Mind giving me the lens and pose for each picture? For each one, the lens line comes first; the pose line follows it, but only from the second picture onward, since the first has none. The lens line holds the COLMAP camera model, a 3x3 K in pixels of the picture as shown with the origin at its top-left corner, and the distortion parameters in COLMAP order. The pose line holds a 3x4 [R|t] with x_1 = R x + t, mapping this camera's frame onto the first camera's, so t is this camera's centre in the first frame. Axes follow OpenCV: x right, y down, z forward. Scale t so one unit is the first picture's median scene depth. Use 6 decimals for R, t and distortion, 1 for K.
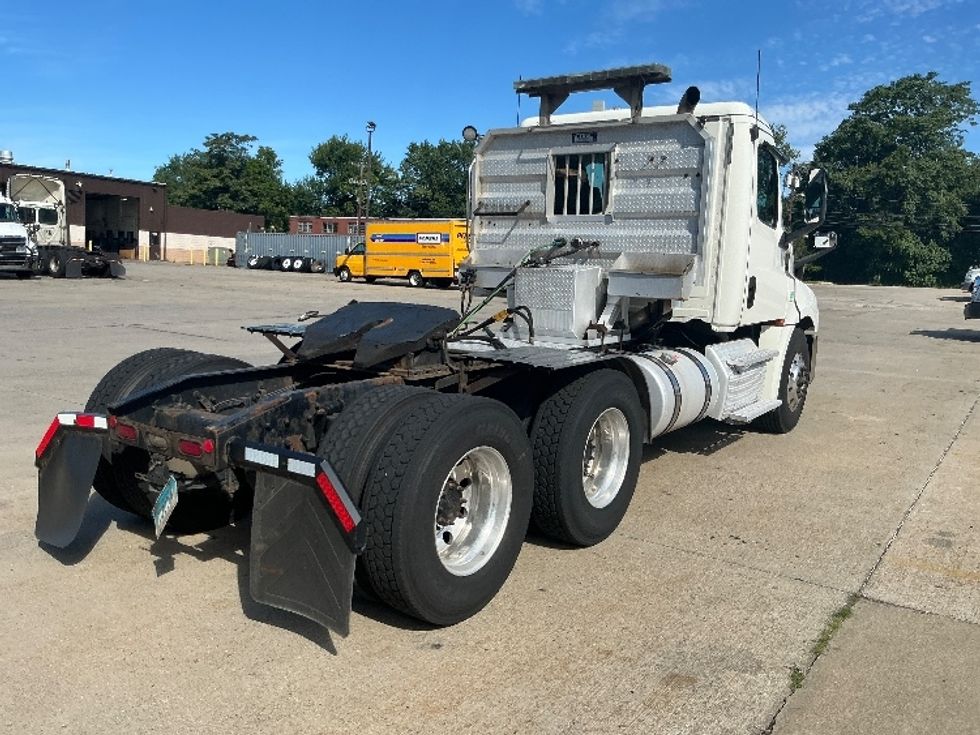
lens RADIAL K [[823.8, 0, 487.5], [0, 823.8, 374.0], [0, 0, 1]] dist [0.009647, -0.048741]
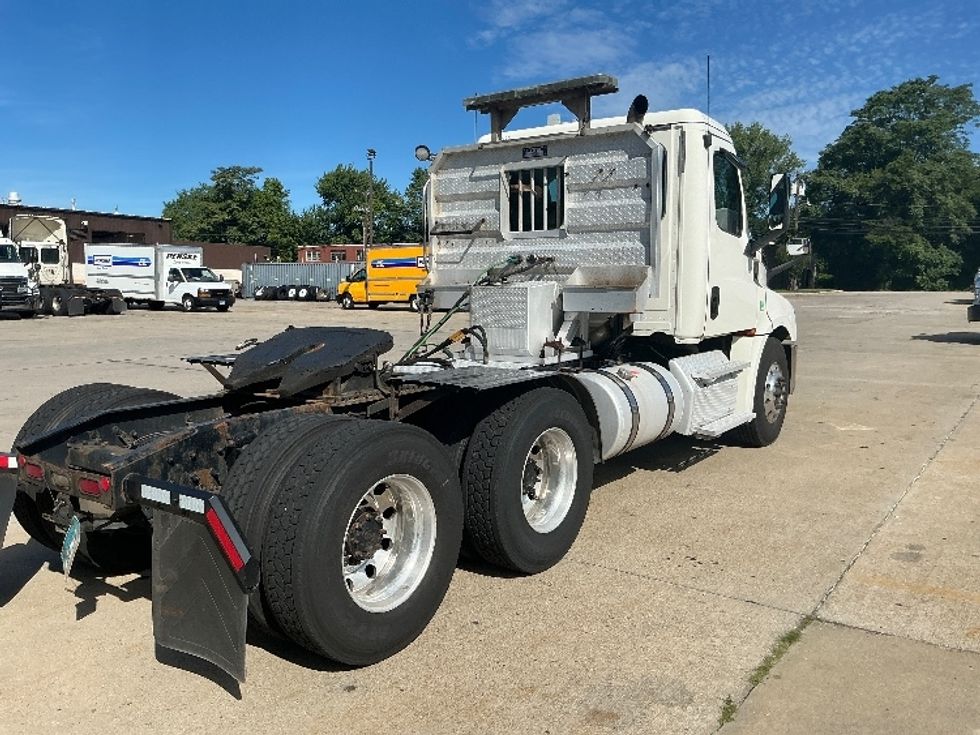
lens RADIAL K [[823.8, 0, 487.5], [0, 823.8, 374.0], [0, 0, 1]] dist [0.009647, -0.048741]
pose [[0.999106, -0.037544, -0.019430, 0.068746], [0.037026, 0.998966, -0.026387, 0.000655], [0.020400, 0.025644, 0.999463, 0.024799]]
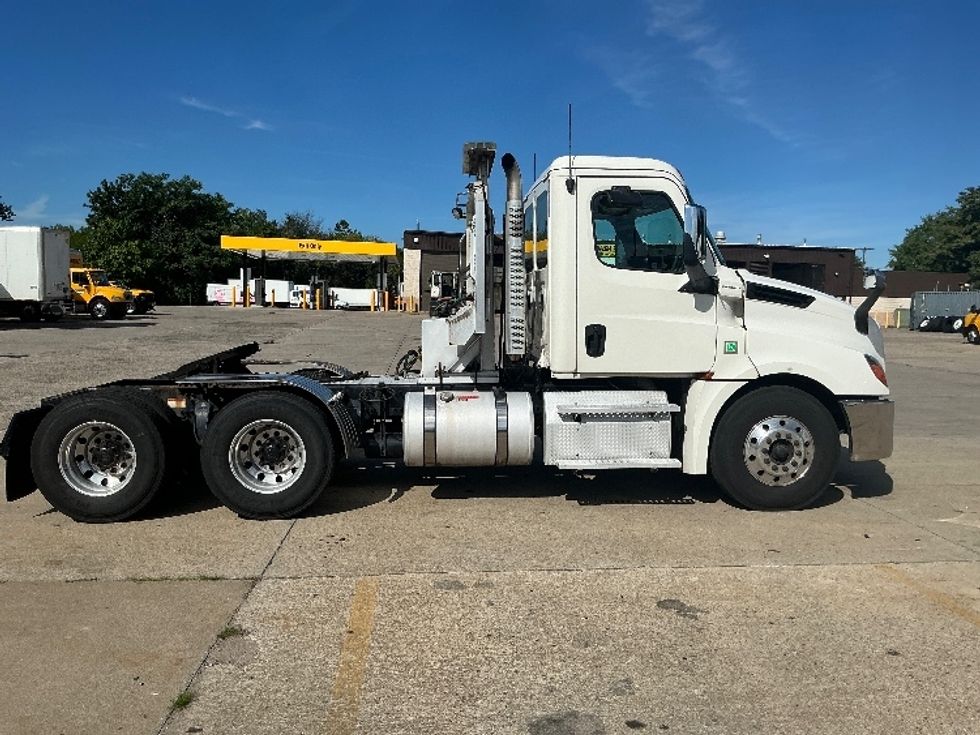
lens RADIAL K [[831.7, 0, 509.8], [0, 831.7, 367.8], [0, 0, 1]] dist [0.008782, -0.003450]
pose [[0.627278, 0.024709, -0.778403, 1.049235], [-0.091320, 0.994935, -0.042008, -0.016273], [0.773423, 0.097434, 0.626357, 0.307215]]
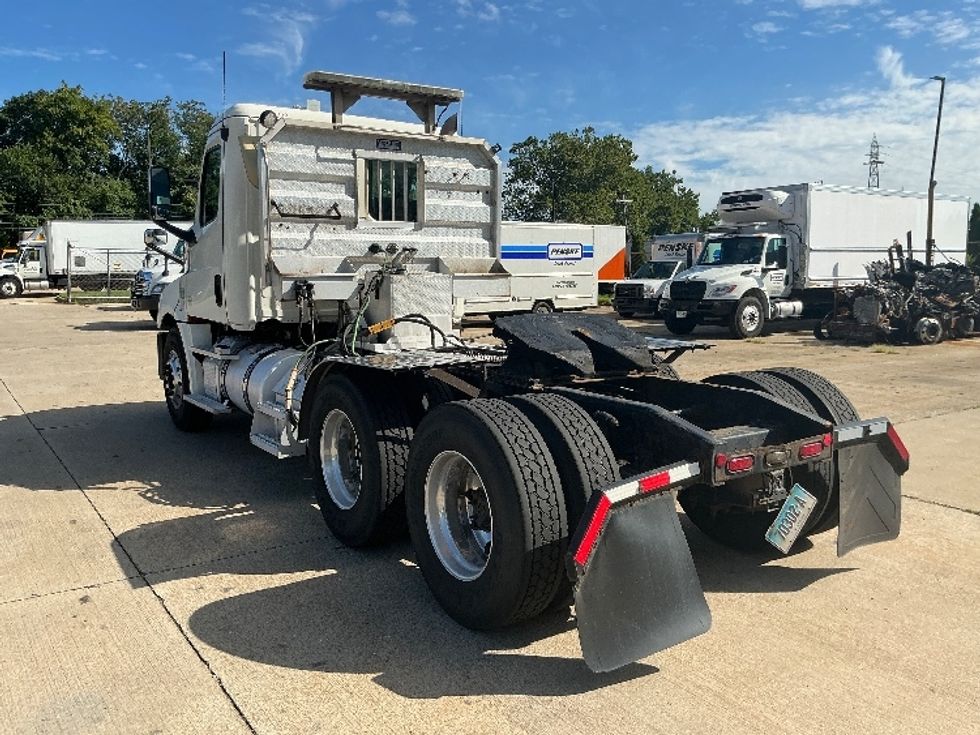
lens RADIAL K [[825.8, 0, 503.1], [0, 825.8, 364.5], [0, 0, 1]] dist [0.013233, -0.056013]
pose [[0.330382, -0.138686, 0.933603, -0.809807], [0.142812, 0.985103, 0.095798, -0.097545], [-0.932980, 0.101680, 0.345266, 0.539866]]
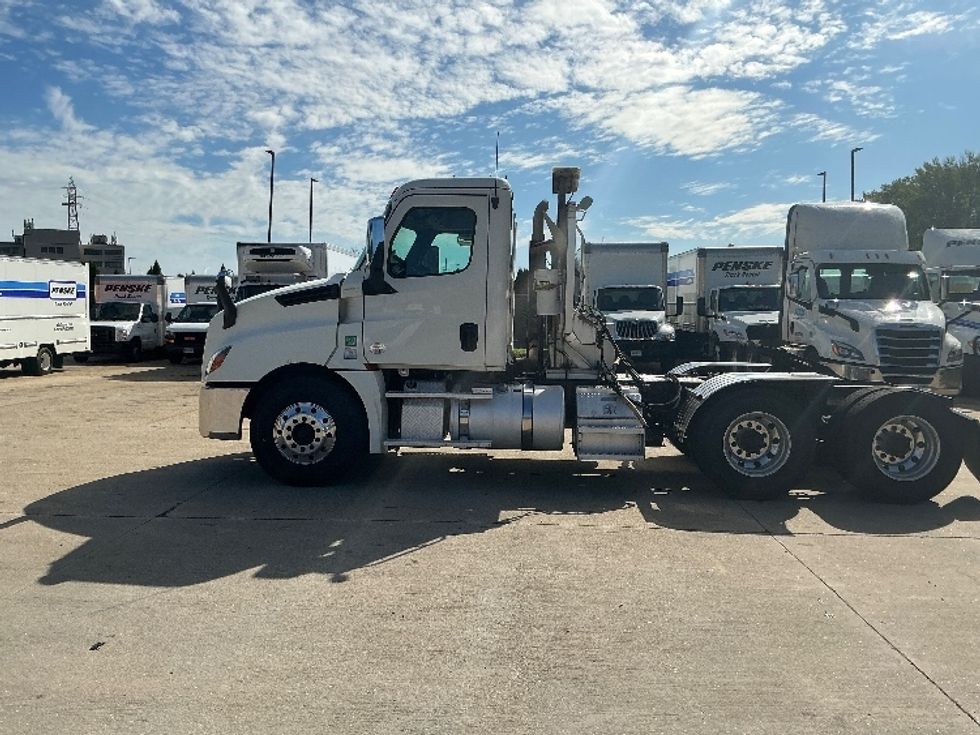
lens RADIAL K [[823.8, 0, 487.5], [0, 823.8, 374.0], [0, 0, 1]] dist [0.009647, -0.048741]
pose [[-0.555520, -0.097041, 0.825821, -0.949494], [0.084492, 0.981438, 0.172164, -0.317667], [-0.827199, 0.165416, -0.537009, 2.053073]]
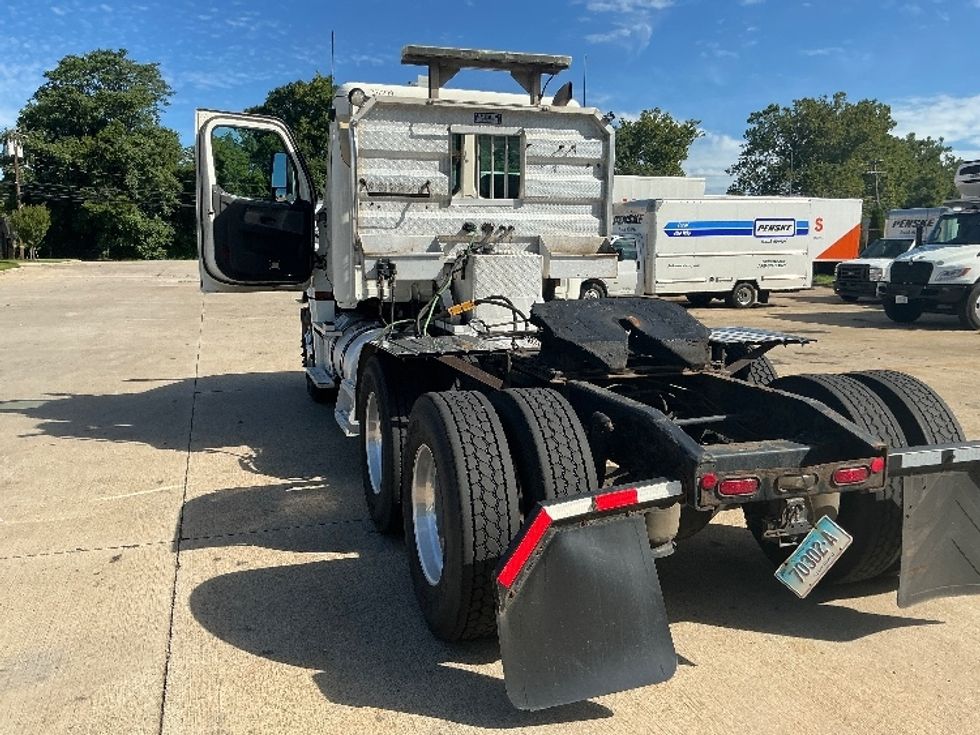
lens RADIAL K [[823.8, 0, 487.5], [0, 823.8, 374.0], [0, 0, 1]] dist [0.009647, -0.048741]
pose [[0.587992, -0.152710, 0.794321, -0.692511], [0.127981, 0.987211, 0.095057, -0.080860], [-0.798678, 0.045765, 0.600016, 0.425382]]
